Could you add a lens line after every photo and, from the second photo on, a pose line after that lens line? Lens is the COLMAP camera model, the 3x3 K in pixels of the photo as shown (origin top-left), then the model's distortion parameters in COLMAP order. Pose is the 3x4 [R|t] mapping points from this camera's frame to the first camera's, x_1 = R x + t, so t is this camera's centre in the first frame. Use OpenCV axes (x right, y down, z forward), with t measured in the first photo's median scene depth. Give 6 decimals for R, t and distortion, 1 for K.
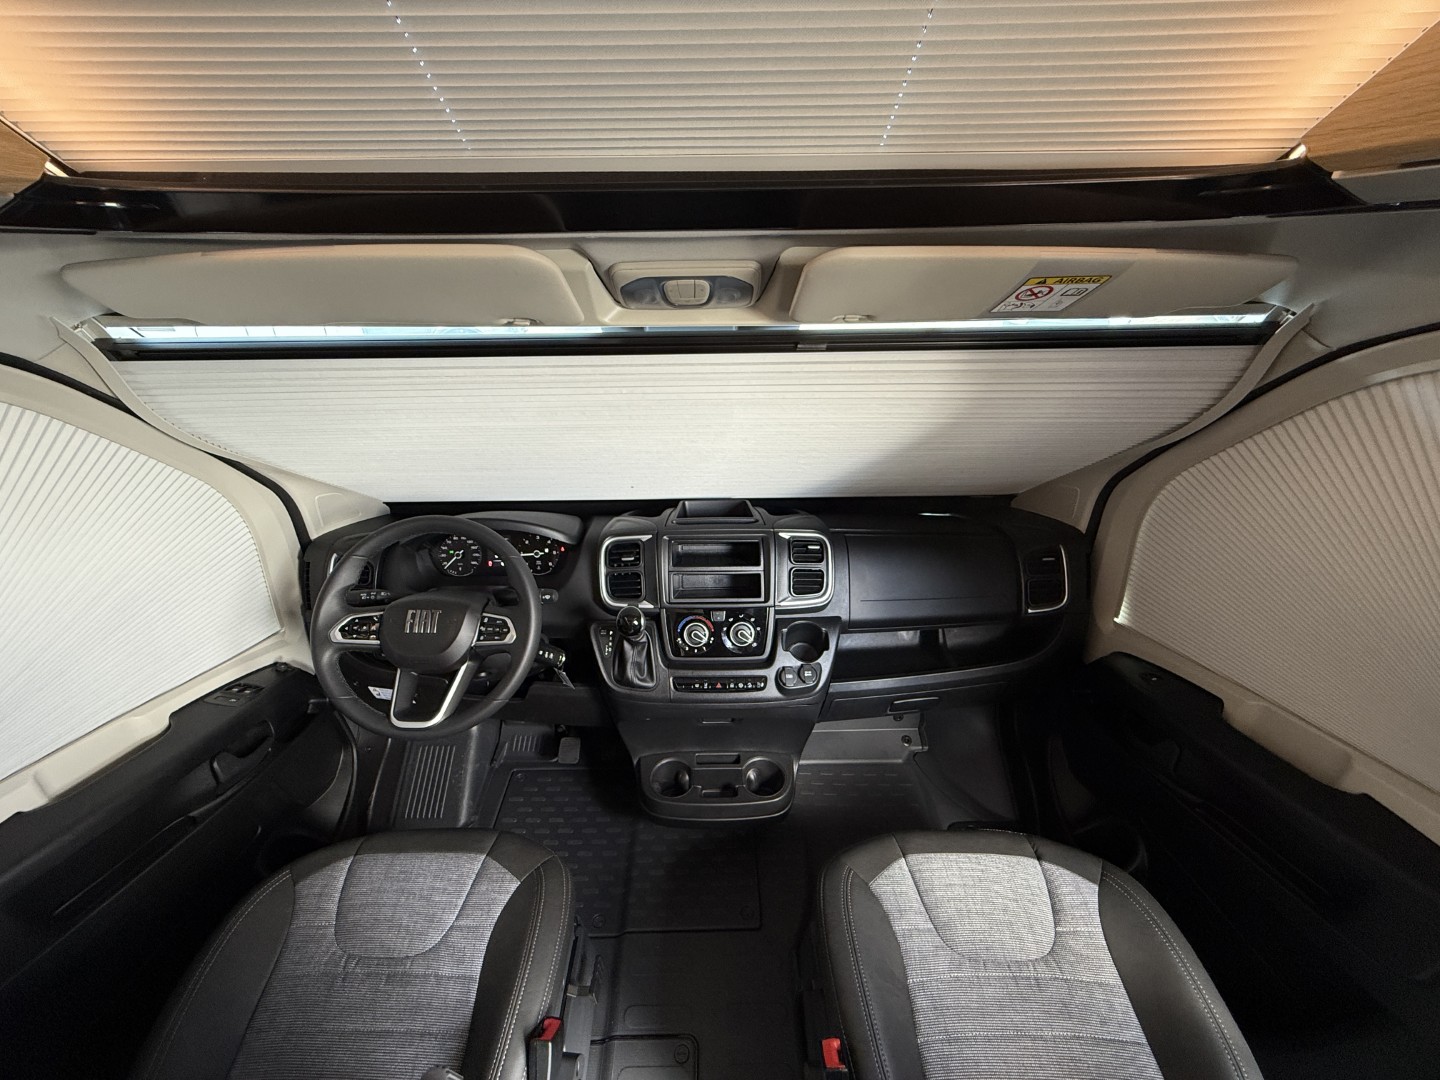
lens RADIAL K [[575.3, 0, 714.3], [0, 575.3, 540.2], [0, 0, 1]] dist [-0.001552, 0.000636]
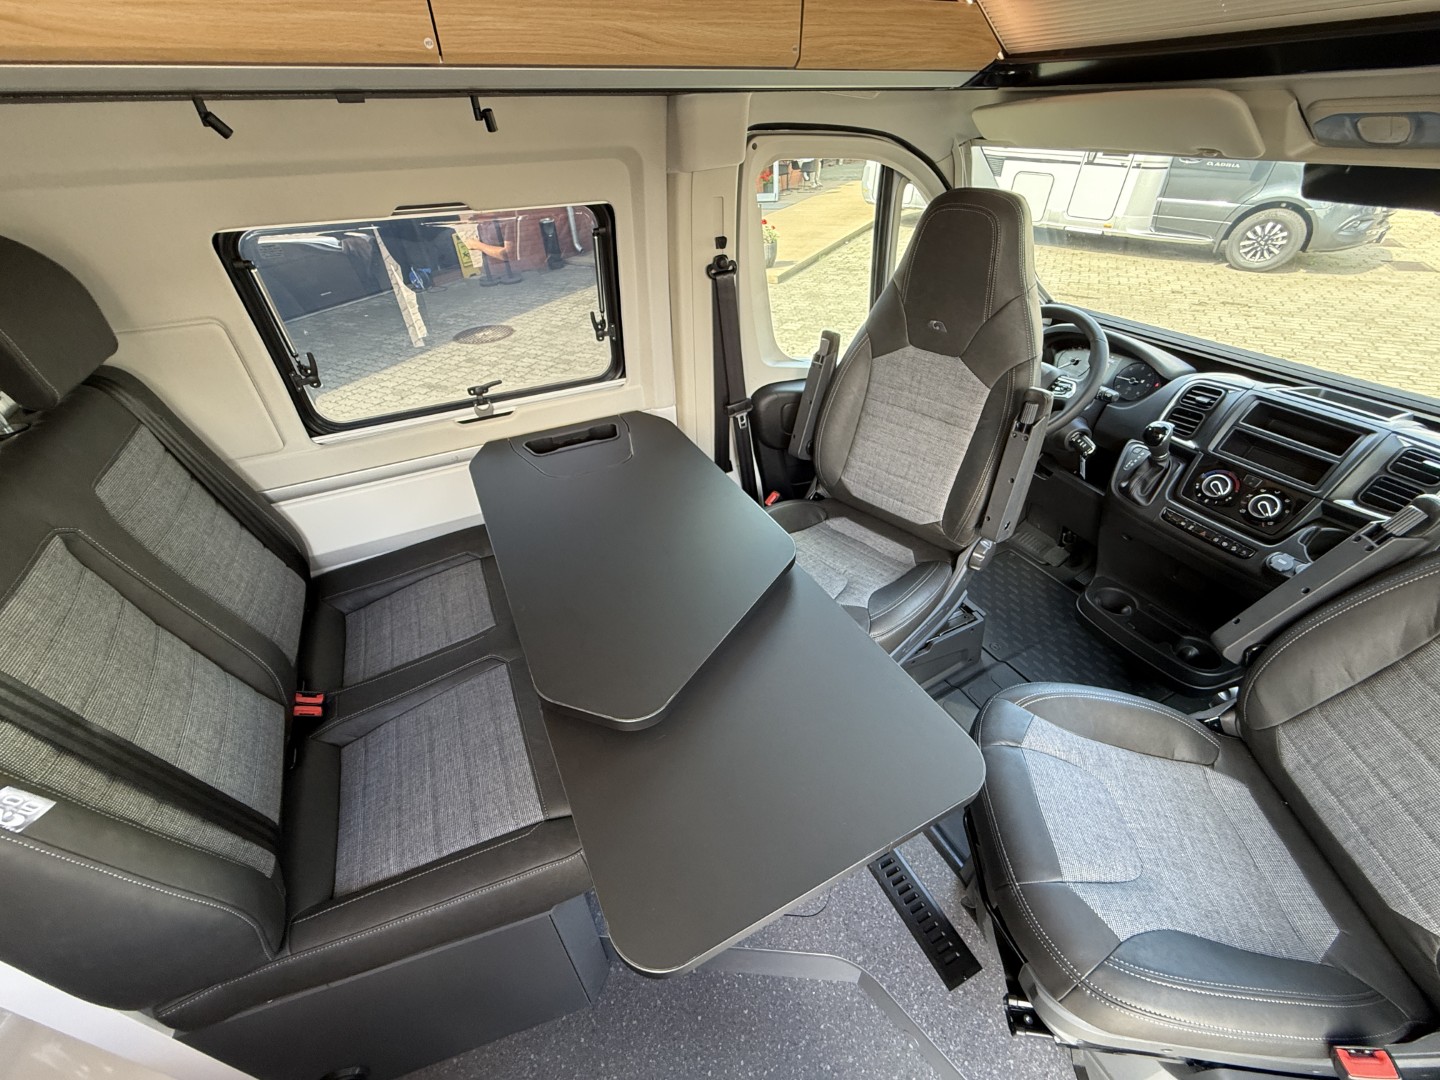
lens RADIAL K [[575.3, 0, 714.3], [0, 575.3, 540.2], [0, 0, 1]] dist [-0.001552, 0.000636]
pose [[0.425148, 0.536175, -0.729223, 0.419446], [-0.393306, 0.835059, 0.384689, 0.207613], [0.815205, 0.123258, 0.565904, -0.389397]]
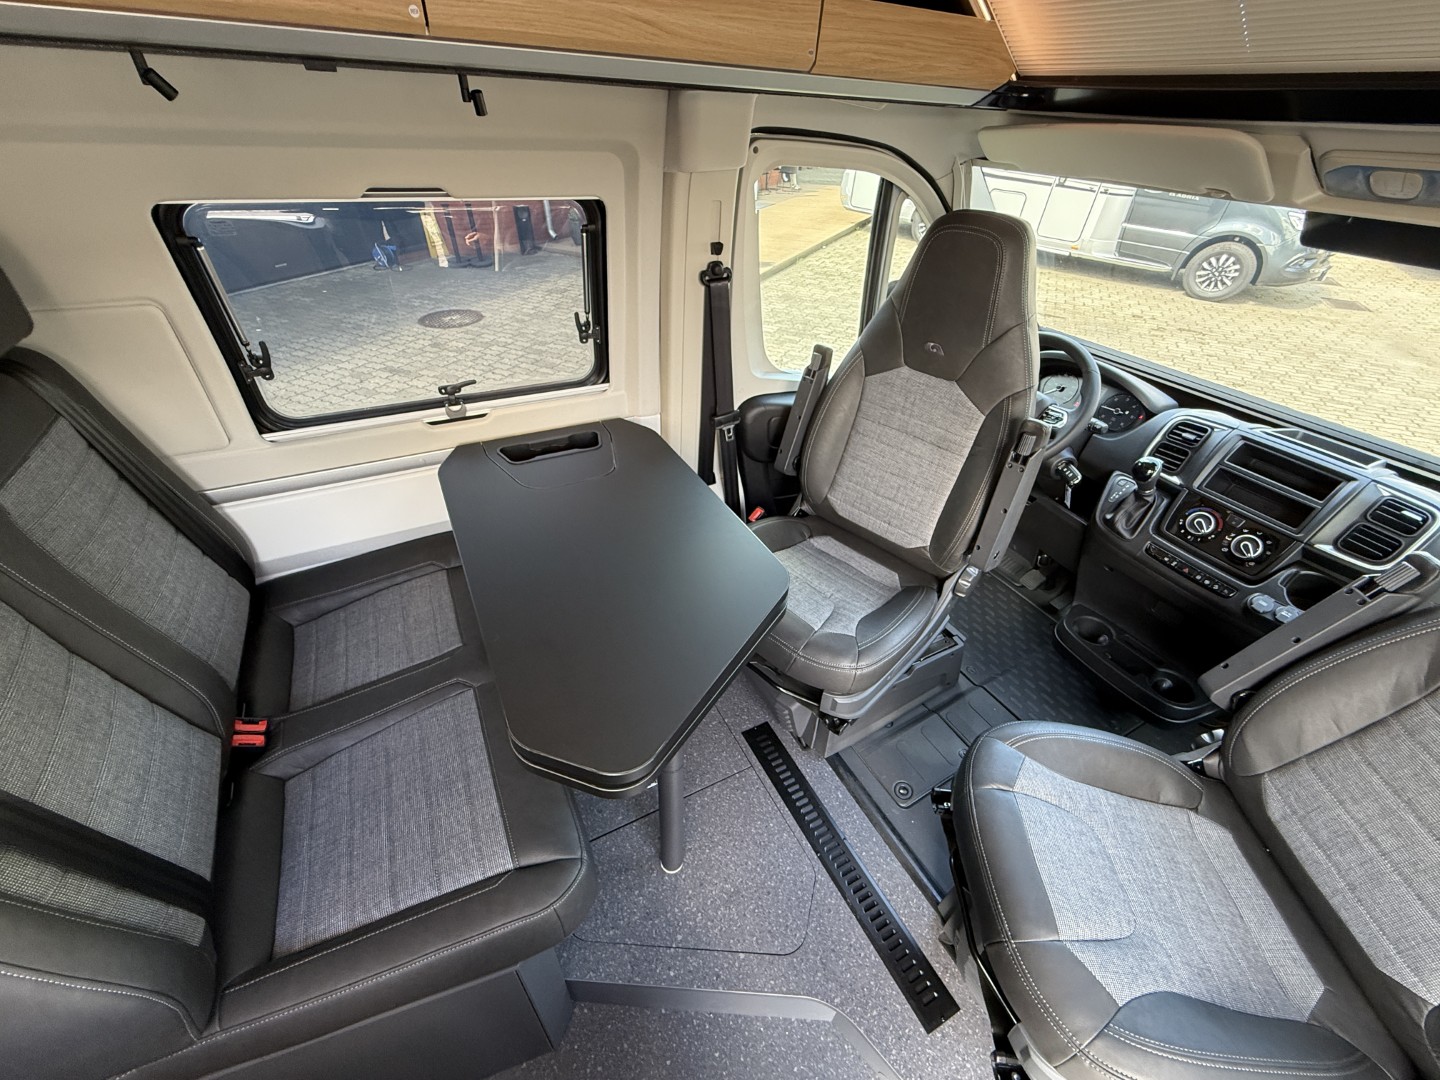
lens RADIAL K [[575.3, 0, 714.3], [0, 575.3, 540.2], [0, 0, 1]] dist [-0.001552, 0.000636]
pose [[0.449765, 0.556150, -0.698863, 0.340941], [-0.445008, 0.817971, 0.364543, 0.205377], [0.774390, 0.147041, 0.615386, -0.397811]]
